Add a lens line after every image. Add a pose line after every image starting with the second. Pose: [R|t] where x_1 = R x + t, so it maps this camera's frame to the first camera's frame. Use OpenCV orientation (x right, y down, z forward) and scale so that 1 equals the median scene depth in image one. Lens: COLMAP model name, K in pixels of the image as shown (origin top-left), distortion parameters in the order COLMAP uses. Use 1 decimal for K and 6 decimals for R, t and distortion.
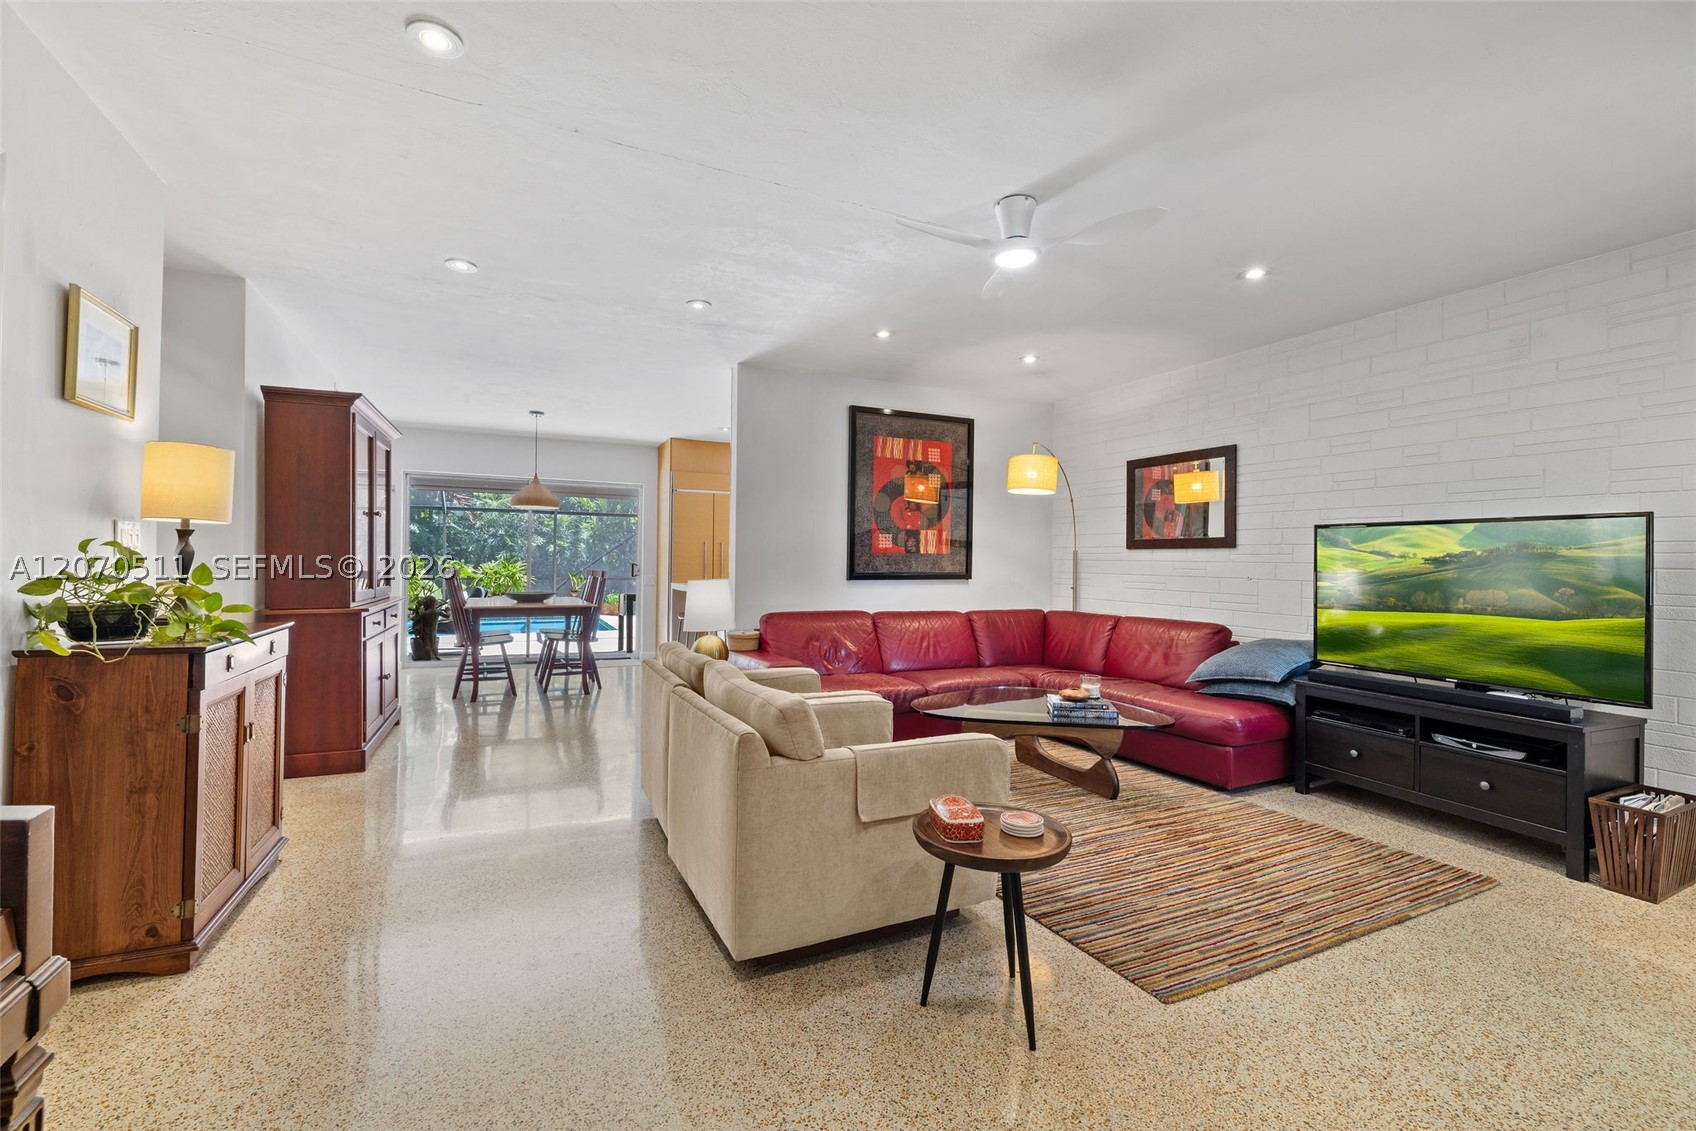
lens RADIAL K [[709.4, 0, 849.0], [0, 709.4, 557.6], [0, 0, 1]] dist [0.000941, 0.000528]
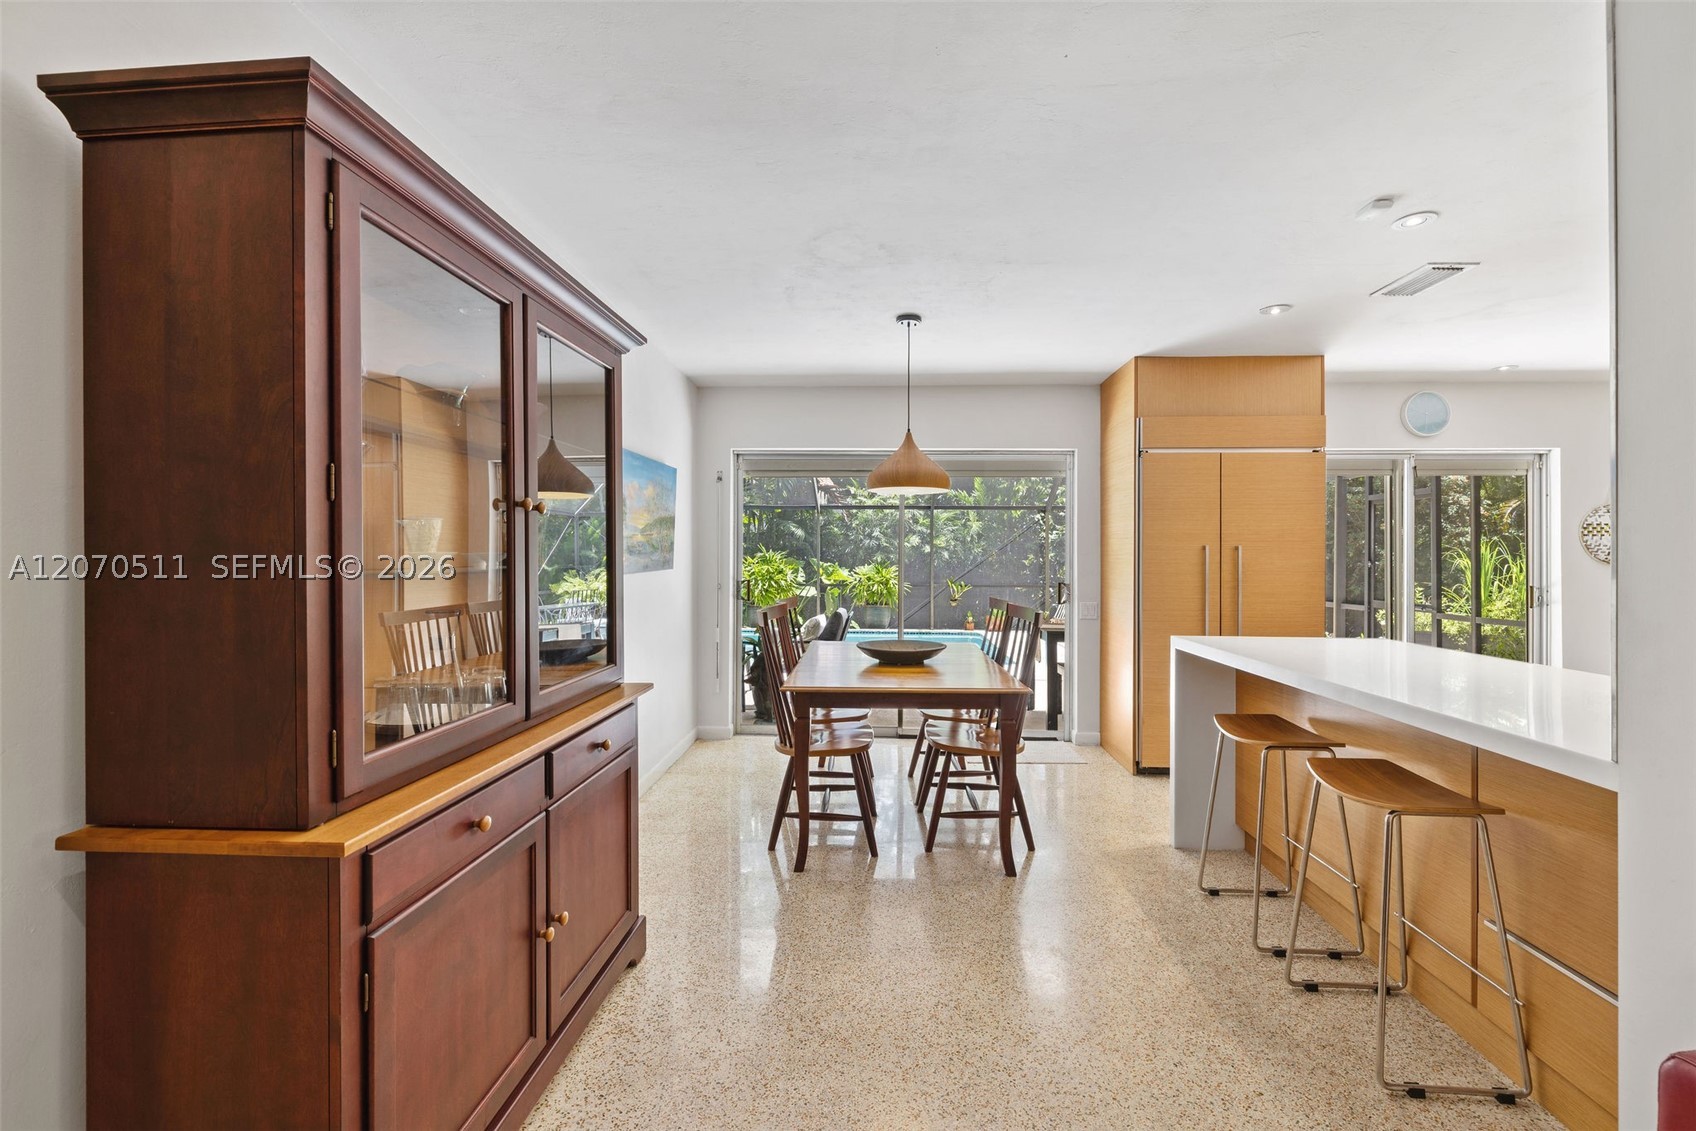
lens RADIAL K [[730.5, 0, 848.5], [0, 730.5, 553.8], [0, 0, 1]] dist [-0.000323, 0.000049]
pose [[0.876520, -0.003474, -0.481352, -0.265288], [0.003503, 0.999994, -0.000837, -0.028274], [0.481352, -0.000953, 0.876527, 0.610262]]
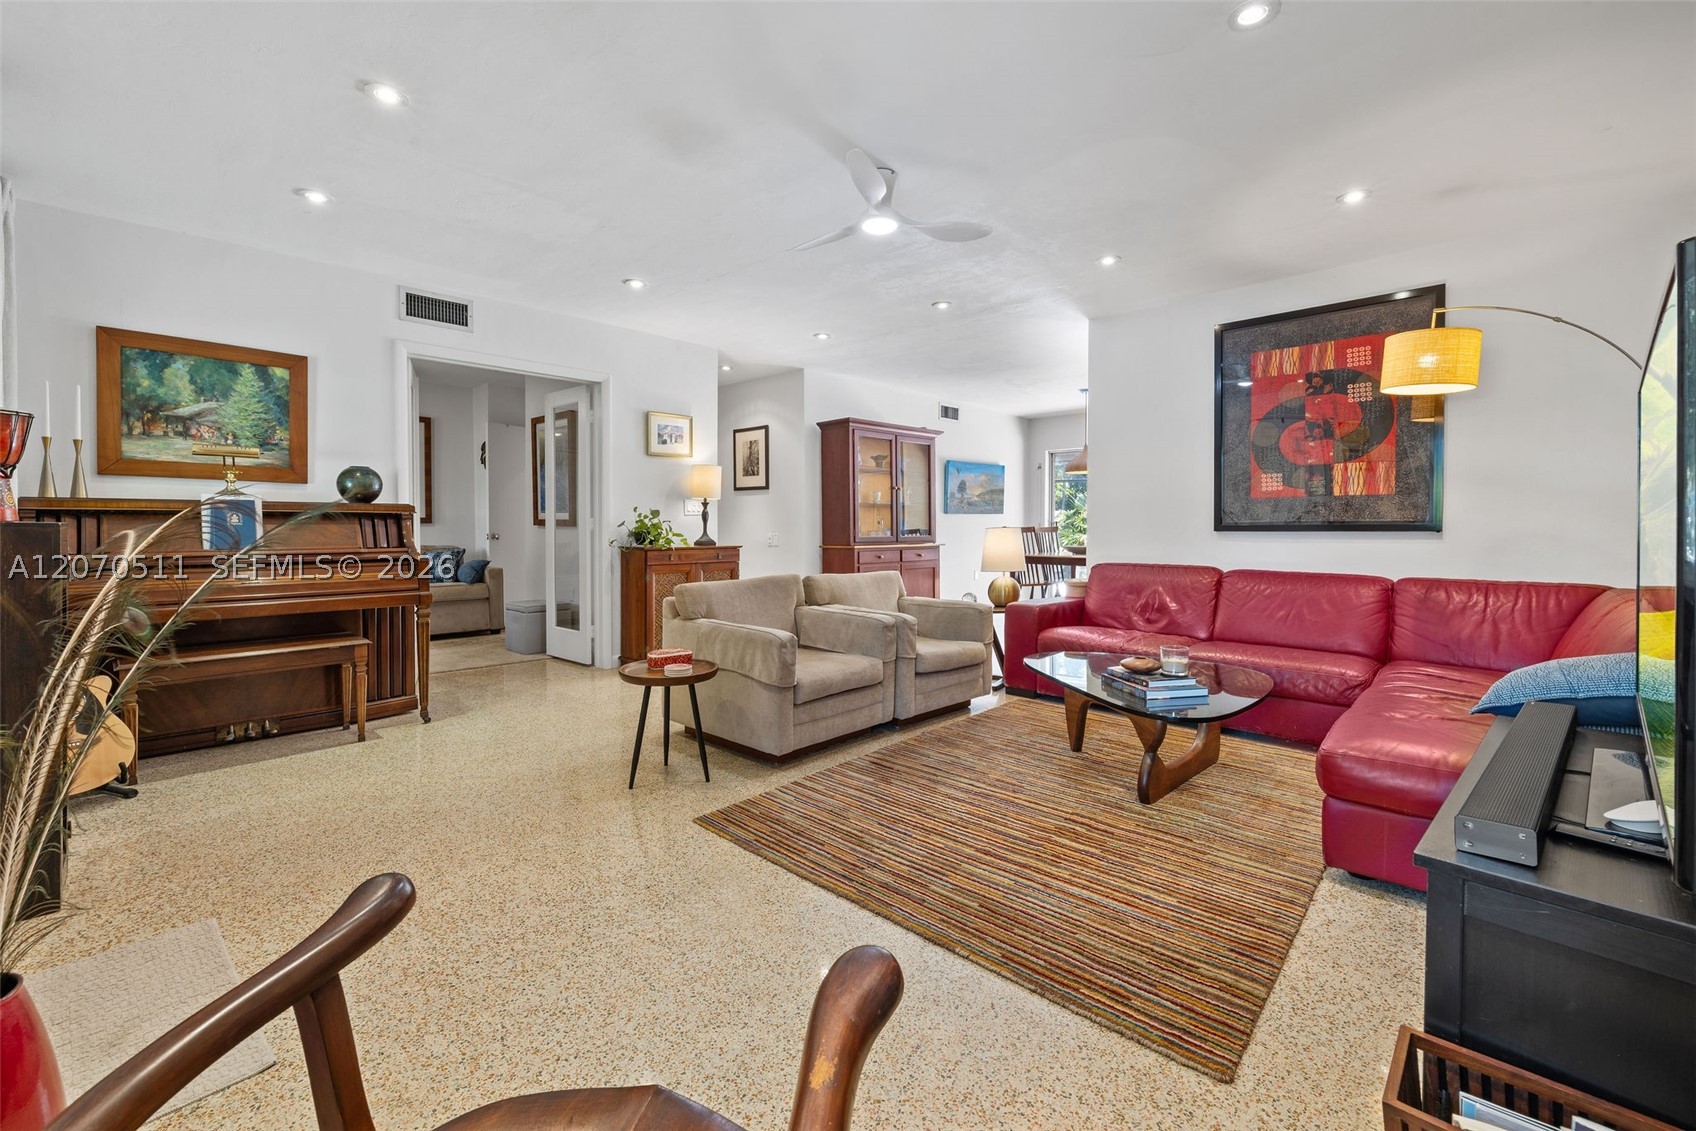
lens RADIAL K [[709.4, 0, 849.0], [0, 709.4, 557.6], [0, 0, 1]] dist [0.000941, 0.000528]
pose [[0.366811, 0.031798, -0.929752, 0.621772], [0.007965, 0.999272, 0.037318, 0.027161], [0.930261, -0.021094, 0.366291, 0.273541]]
